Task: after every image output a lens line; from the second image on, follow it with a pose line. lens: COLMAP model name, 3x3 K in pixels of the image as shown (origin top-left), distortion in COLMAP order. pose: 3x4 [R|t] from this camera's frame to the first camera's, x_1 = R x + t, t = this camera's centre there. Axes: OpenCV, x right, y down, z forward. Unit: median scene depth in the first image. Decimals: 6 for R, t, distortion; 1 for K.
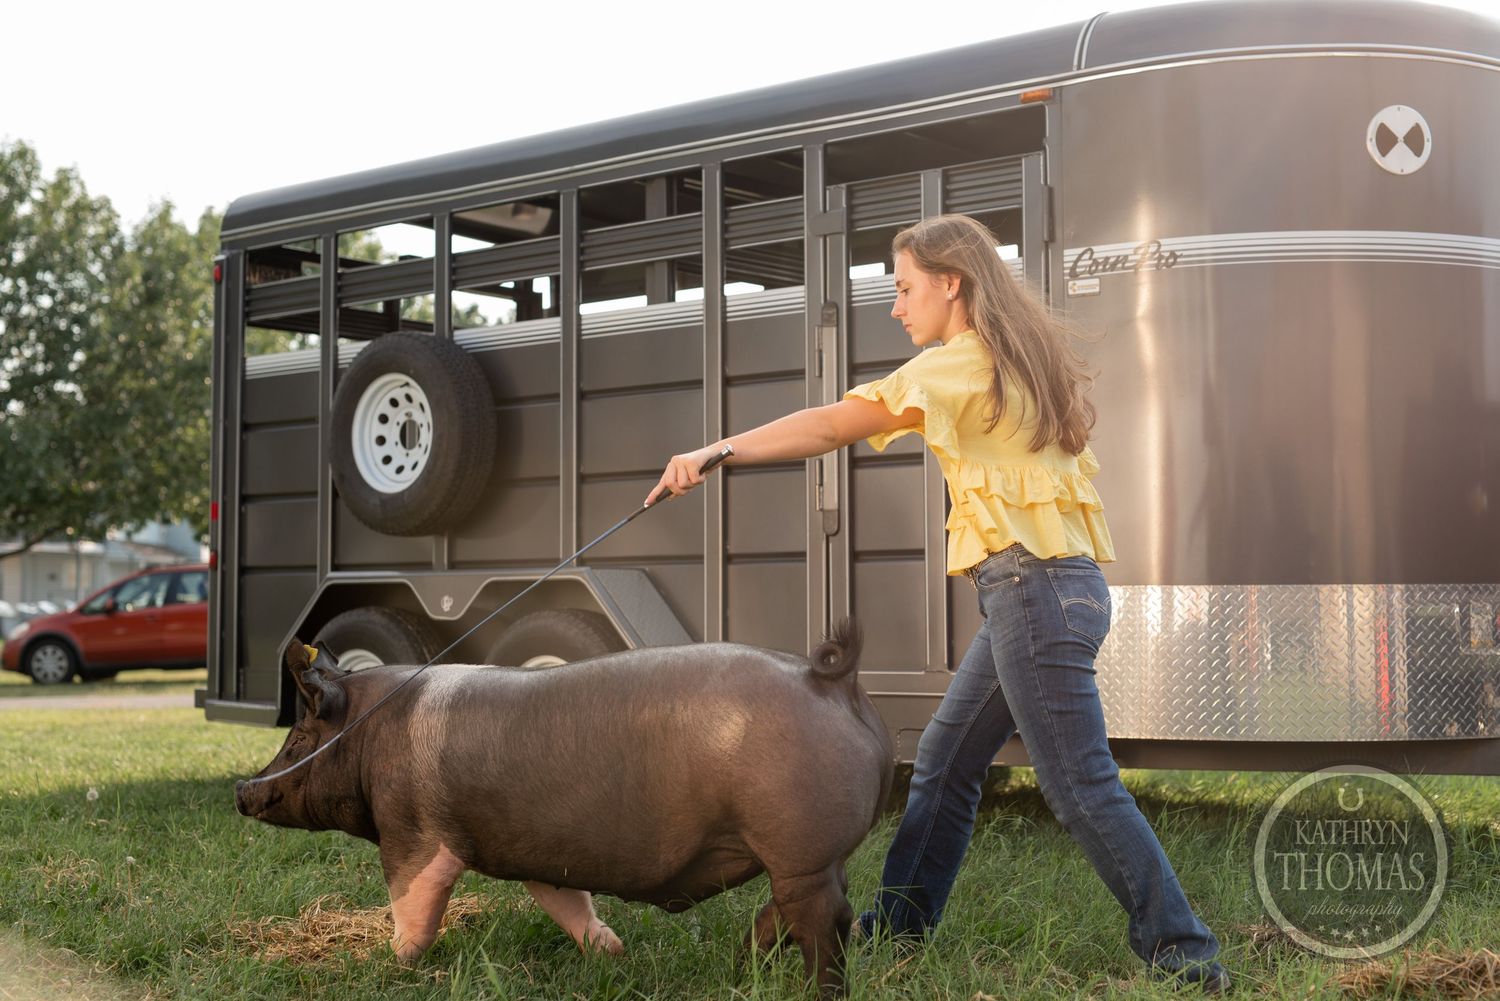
lens RADIAL K [[2083.9, 0, 750.0], [0, 2083.9, 500.5], [0, 0, 1]] dist [-0.008733, 0.032128]
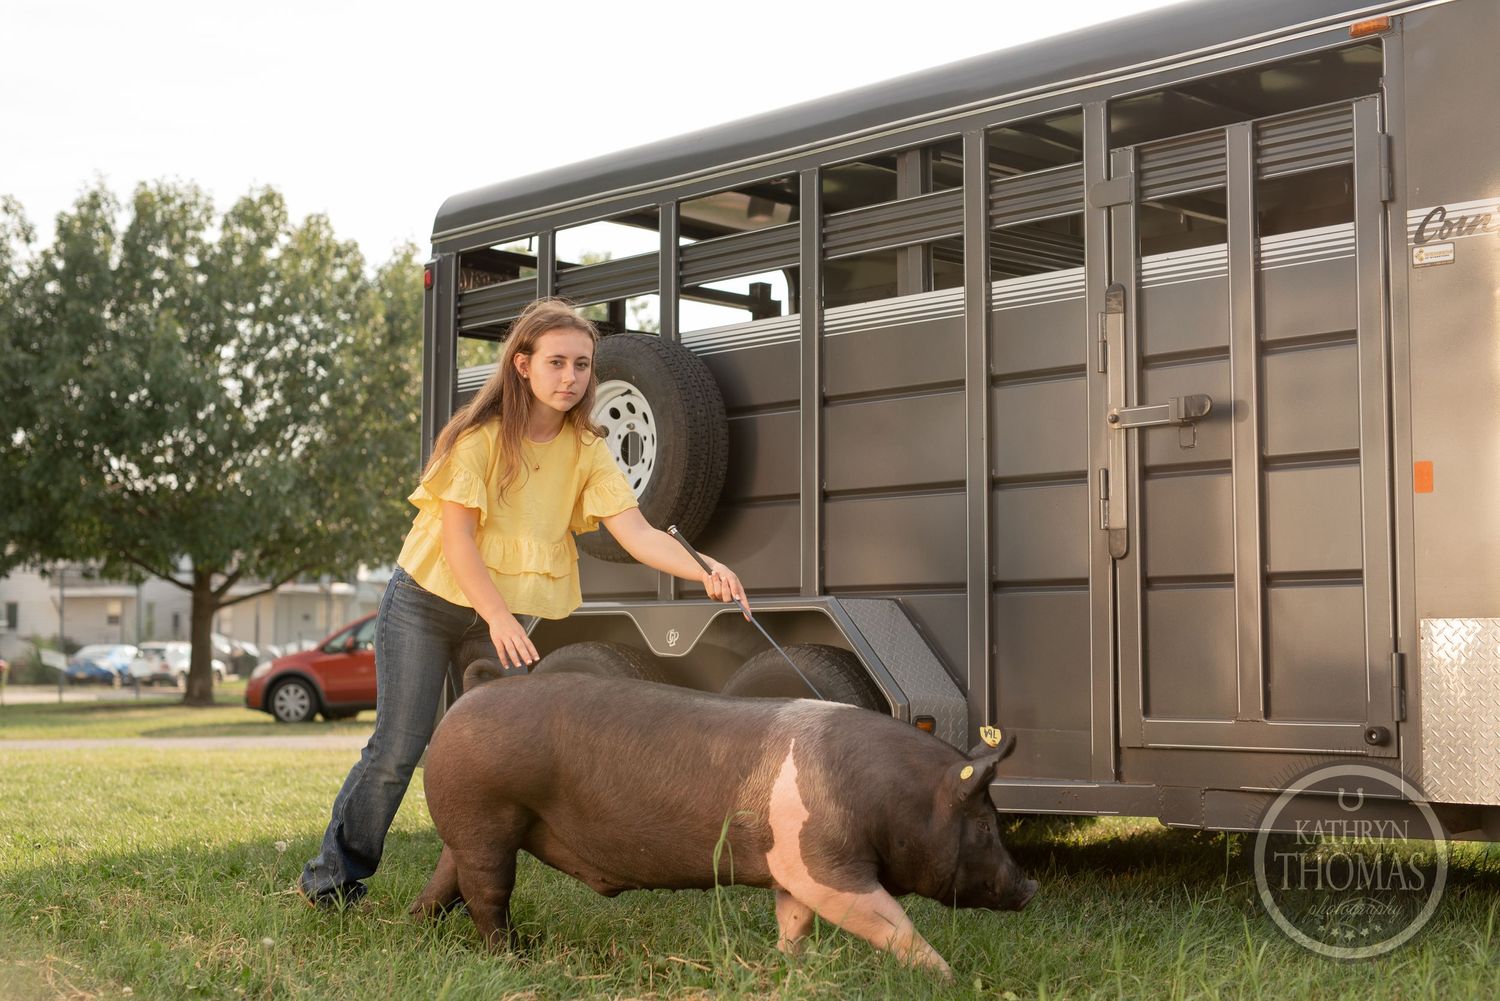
lens RADIAL K [[2083.9, 0, 750.0], [0, 2083.9, 500.5], [0, 0, 1]] dist [-0.008733, 0.032128]
pose [[0.993430, -0.003594, -0.114389, -0.011097], [0.001272, 0.999792, -0.020371, 0.008673], [0.114438, 0.020091, 0.993227, 0.119230]]
